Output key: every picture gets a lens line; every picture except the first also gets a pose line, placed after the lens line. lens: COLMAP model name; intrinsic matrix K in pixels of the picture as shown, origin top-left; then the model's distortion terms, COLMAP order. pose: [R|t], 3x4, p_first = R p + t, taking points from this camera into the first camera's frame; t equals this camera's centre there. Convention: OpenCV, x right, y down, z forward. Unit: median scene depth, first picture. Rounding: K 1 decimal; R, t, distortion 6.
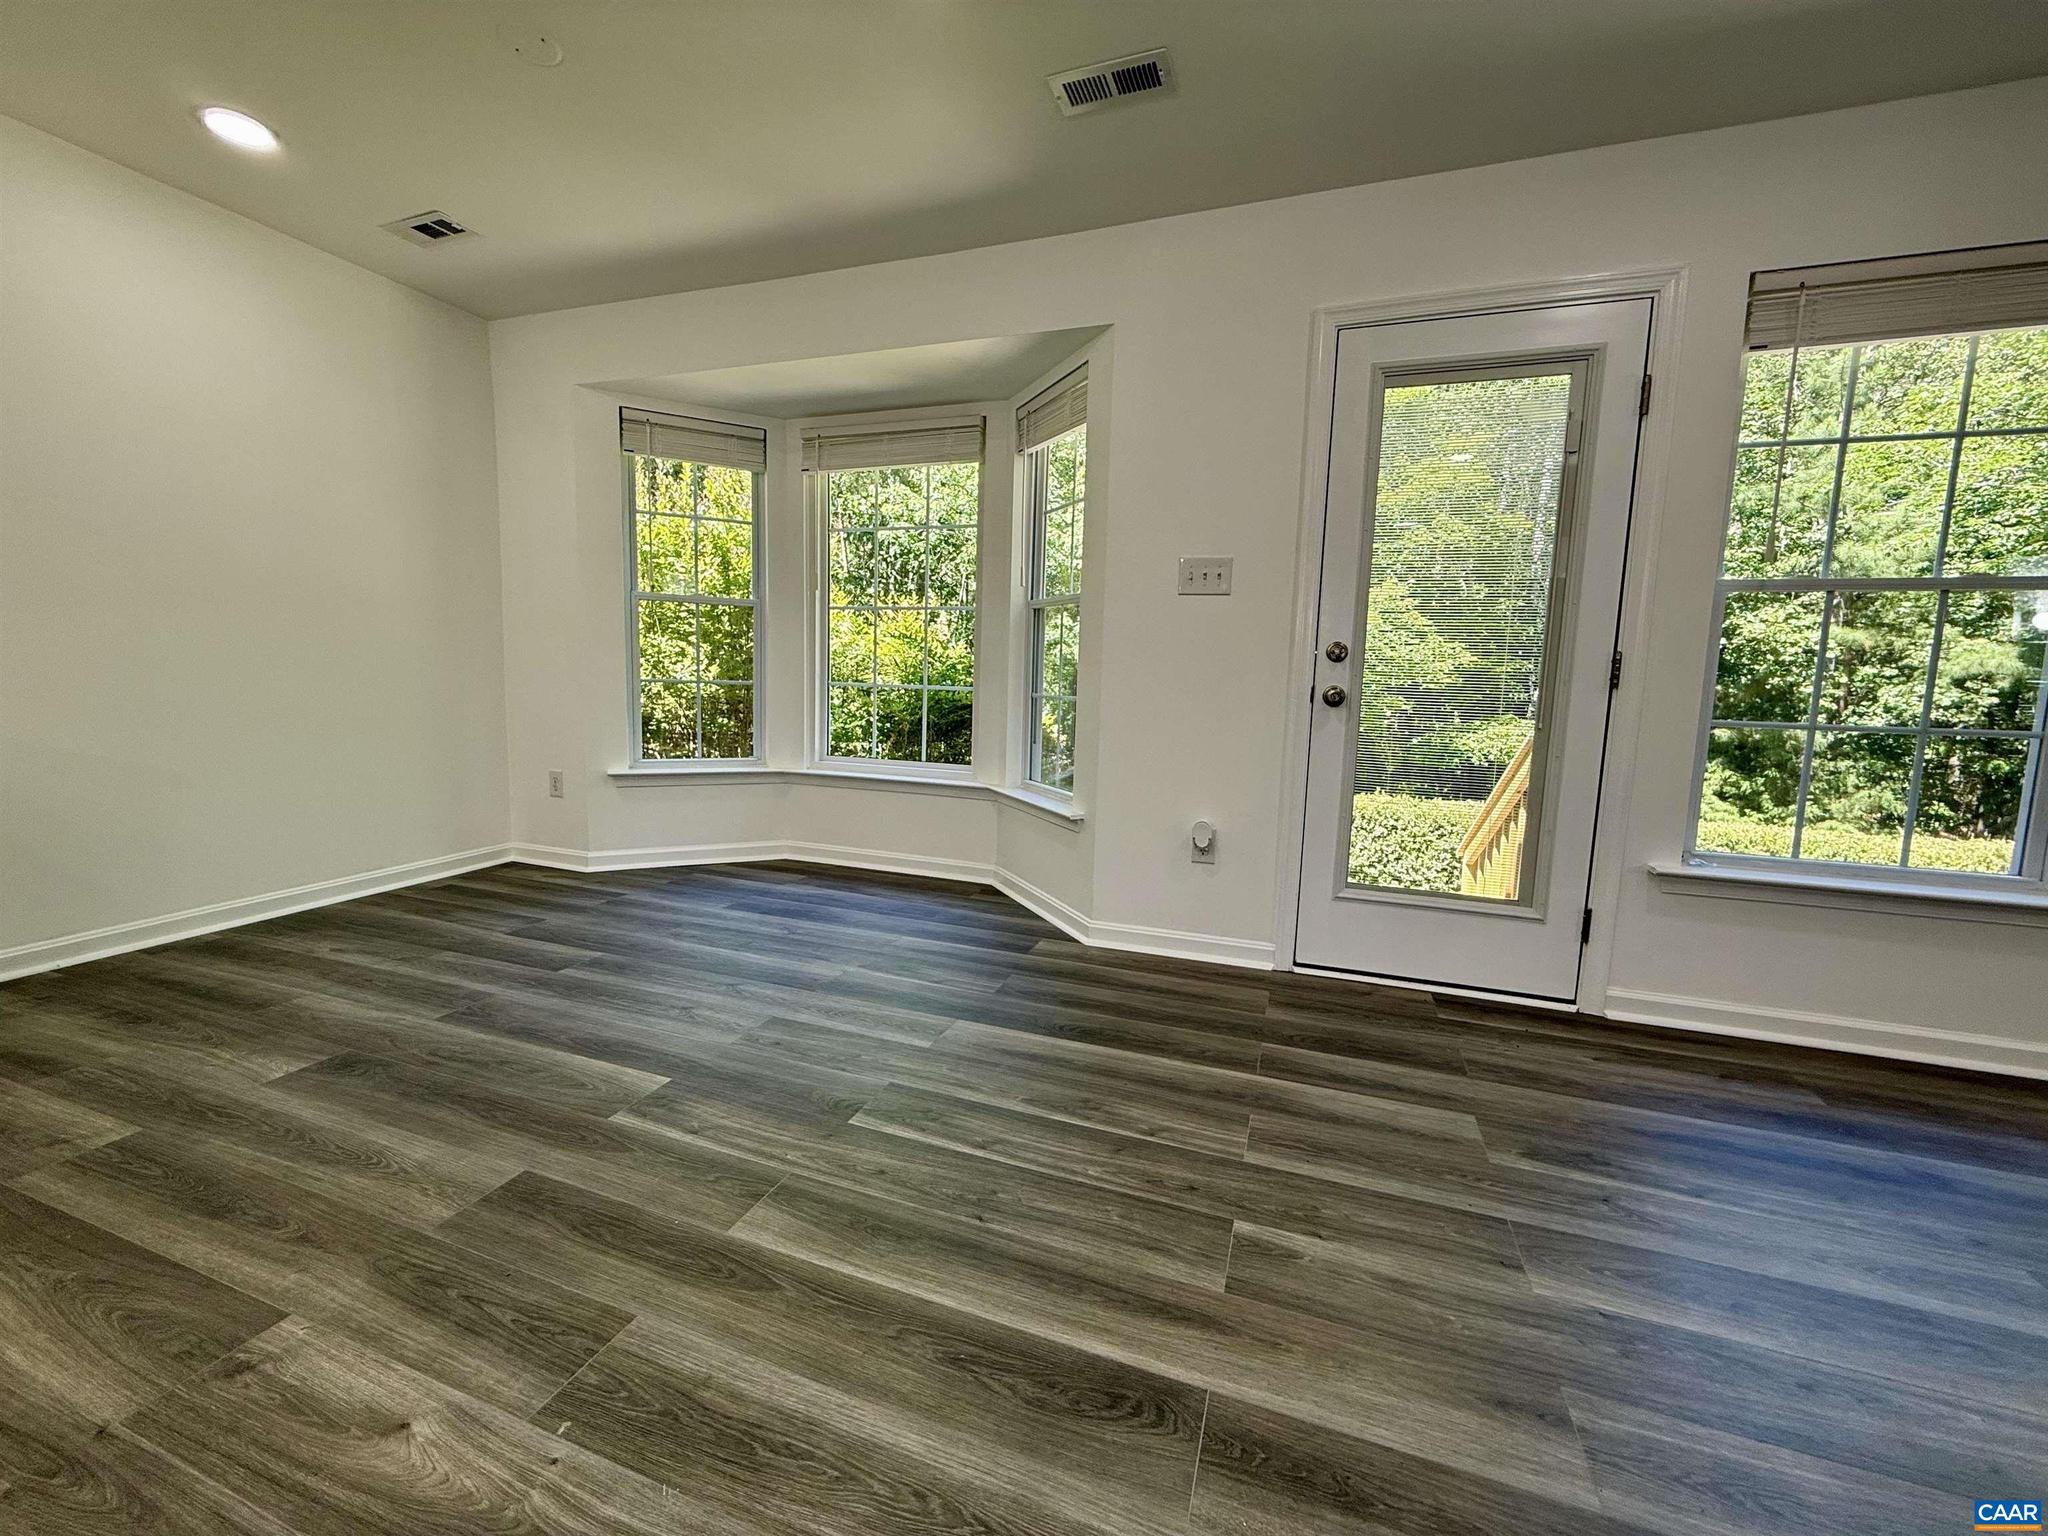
lens RADIAL K [[819.2, 0, 1019.2], [0, 819.2, 768.2], [0, 0, 1]] dist [0.000322, 0.000118]
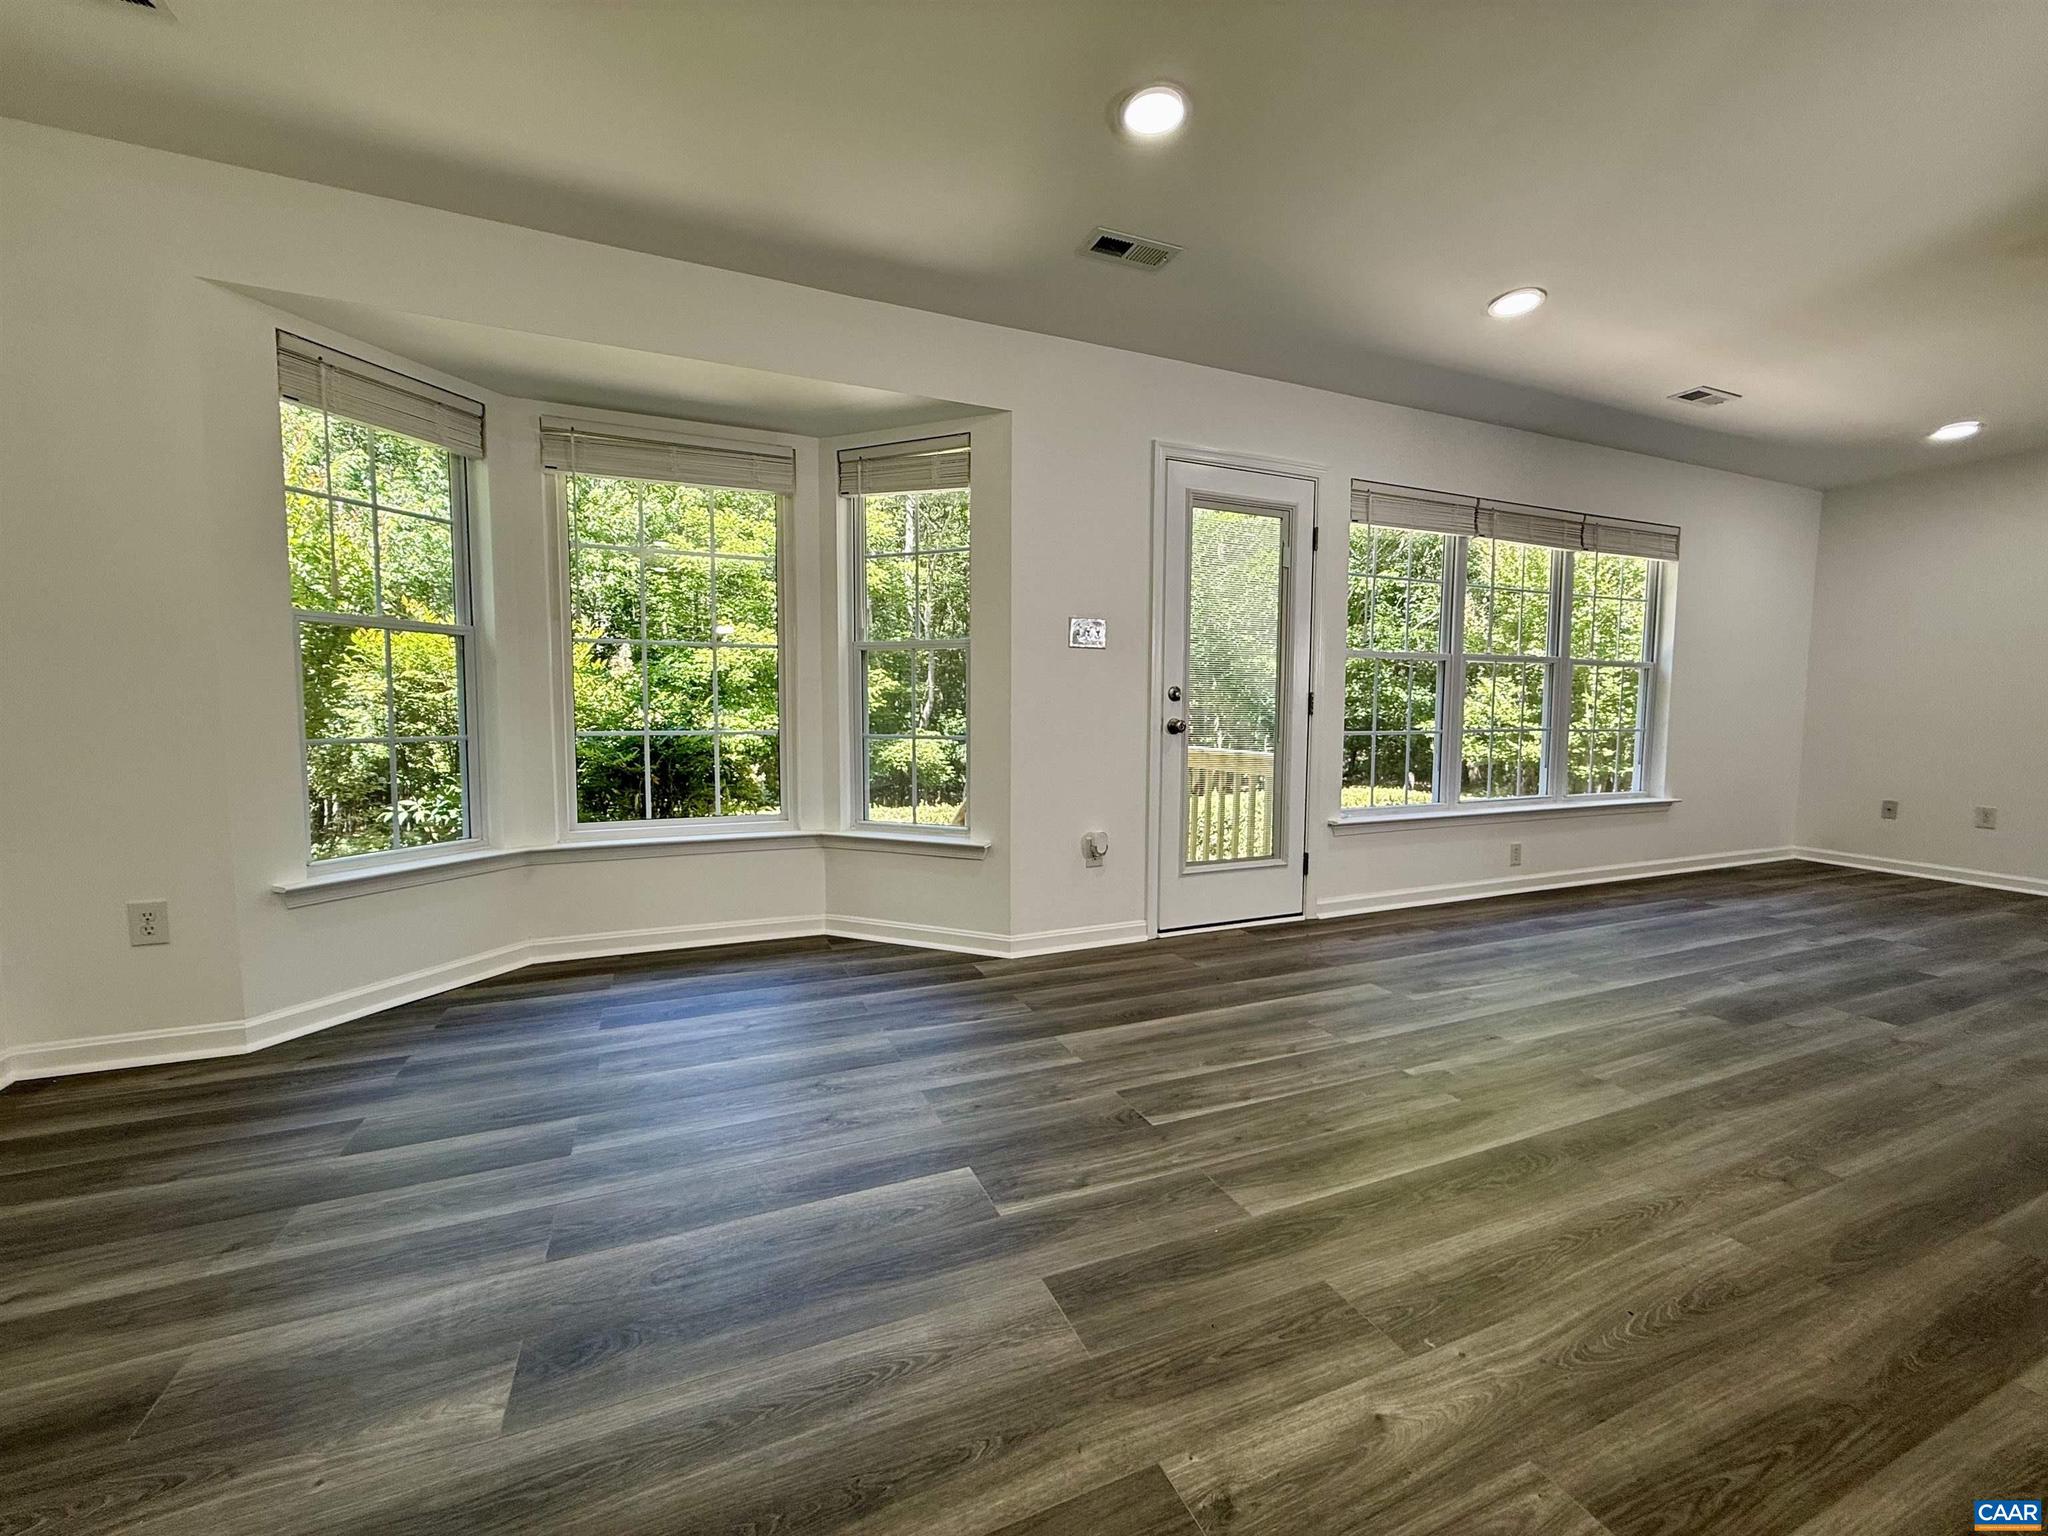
lens RADIAL K [[819.2, 0, 1026.3], [0, 819.2, 768.4], [0, 0, 1]] dist [0.000322, 0.000118]
pose [[0.728936, -0.076592, 0.680283, -0.815016], [0.095201, 0.995407, 0.010062, -0.062803], [-0.677930, 0.057429, 0.732880, 0.206037]]
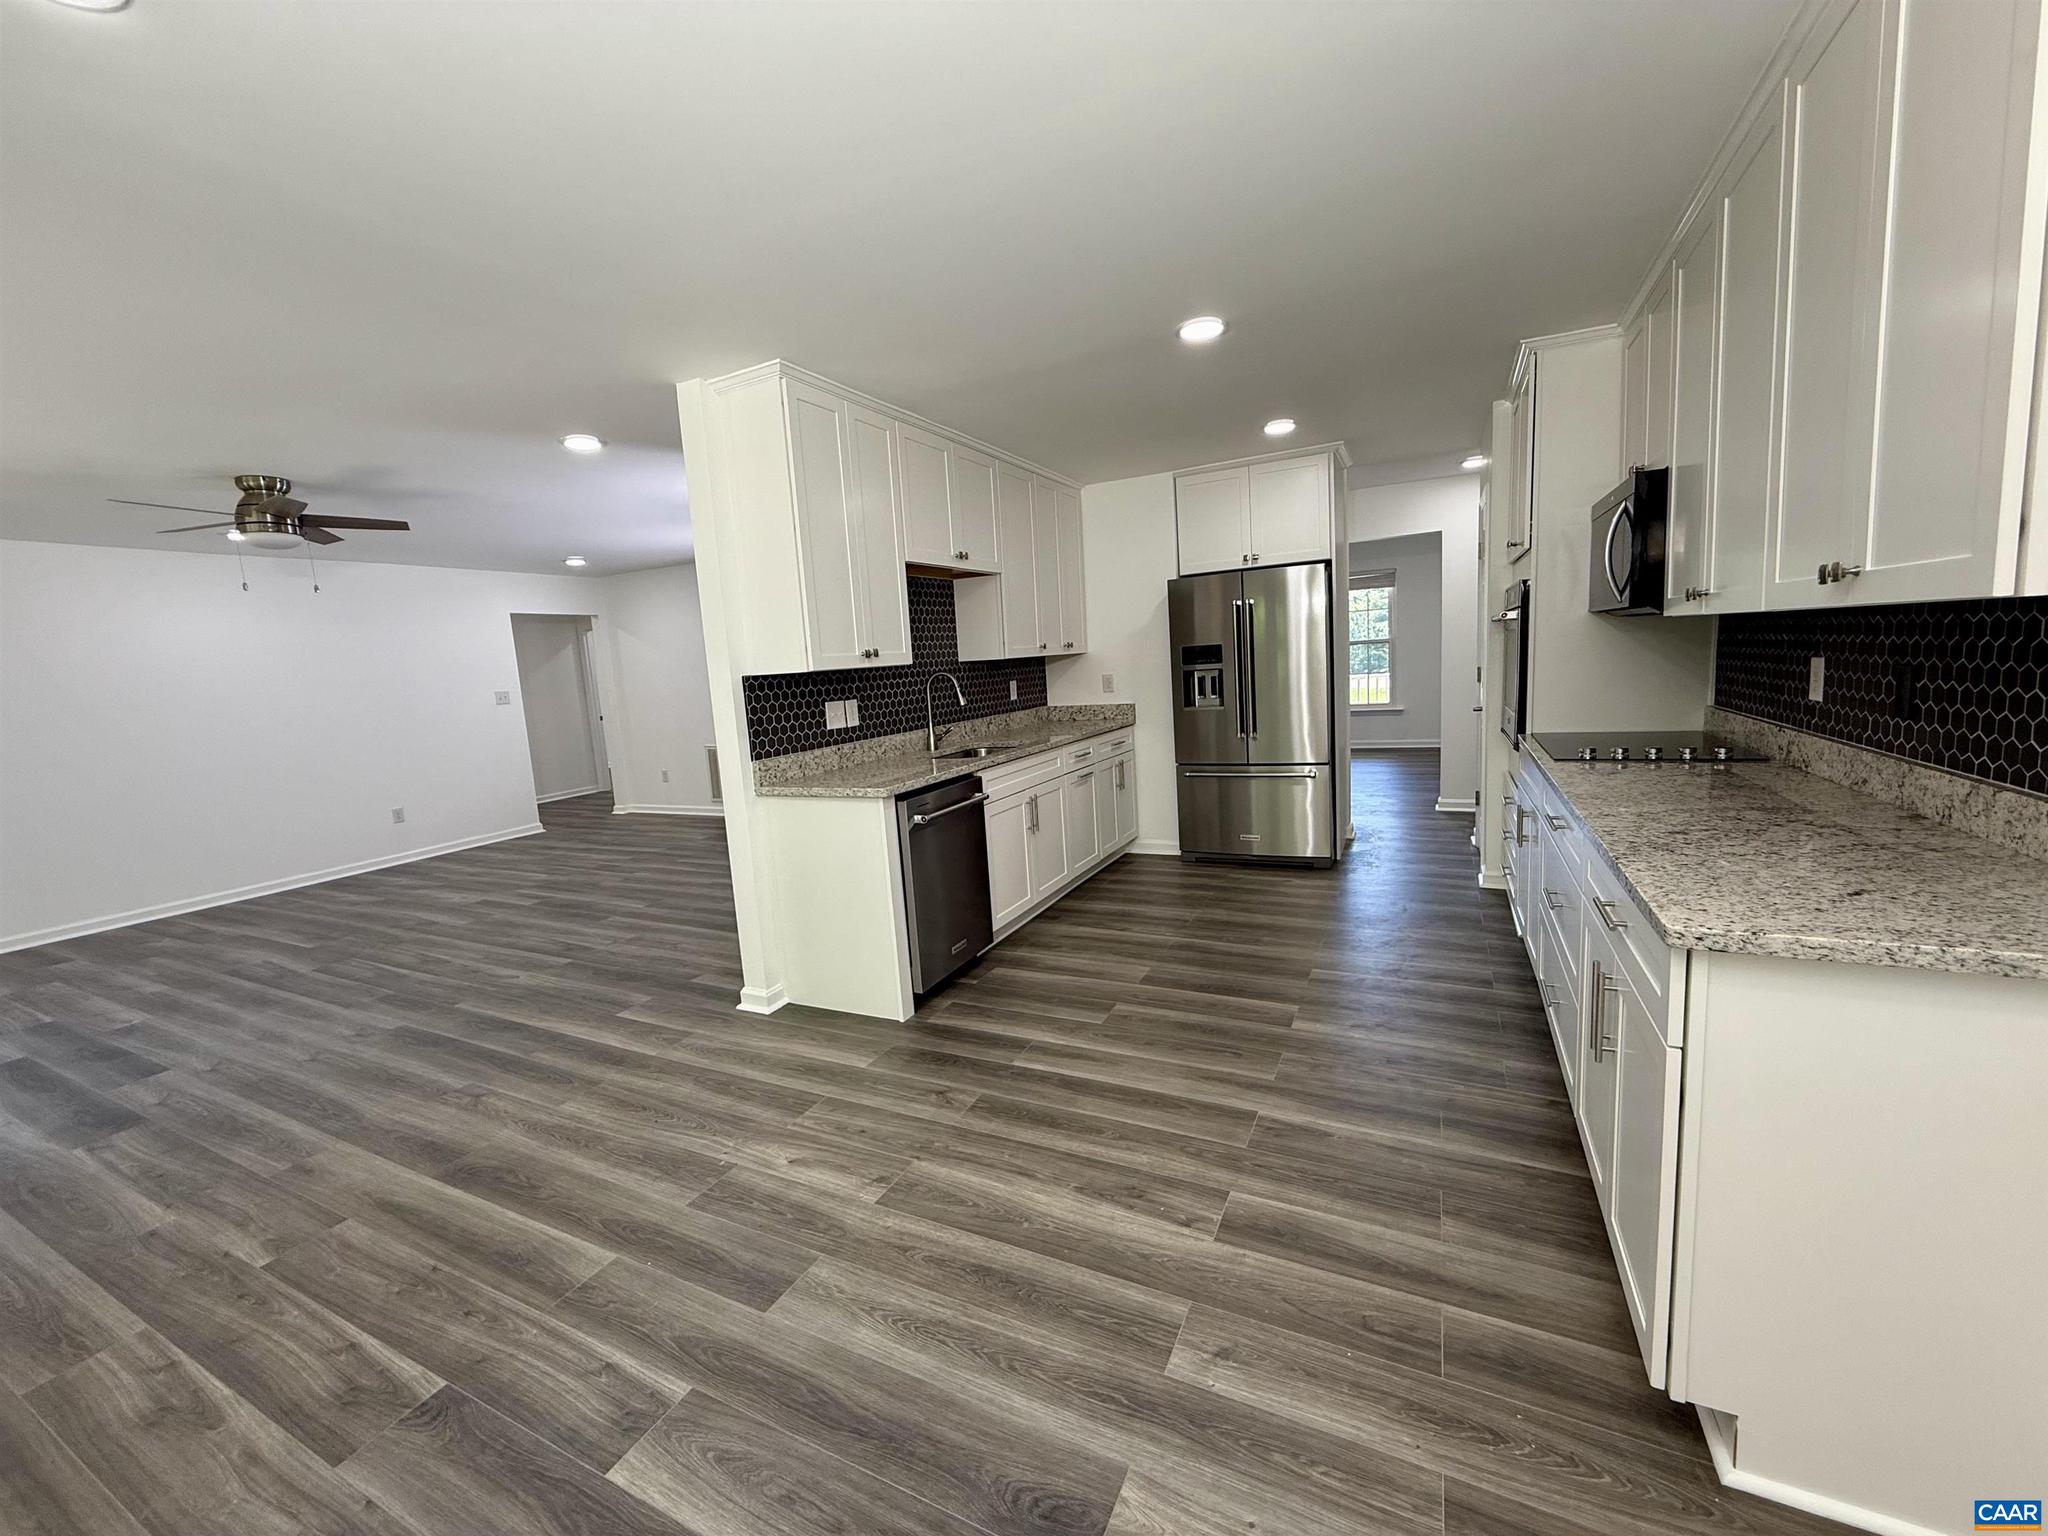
lens RADIAL K [[819.2, 0, 1015.2], [0, 819.2, 769.3], [0, 0, 1]] dist [0.000322, 0.000118]
pose [[-0.991458, 0.017966, 0.129179, -0.745191], [0.050507, 0.966072, 0.253285, -0.331026], [-0.120246, 0.257646, -0.958728, 1.247265]]
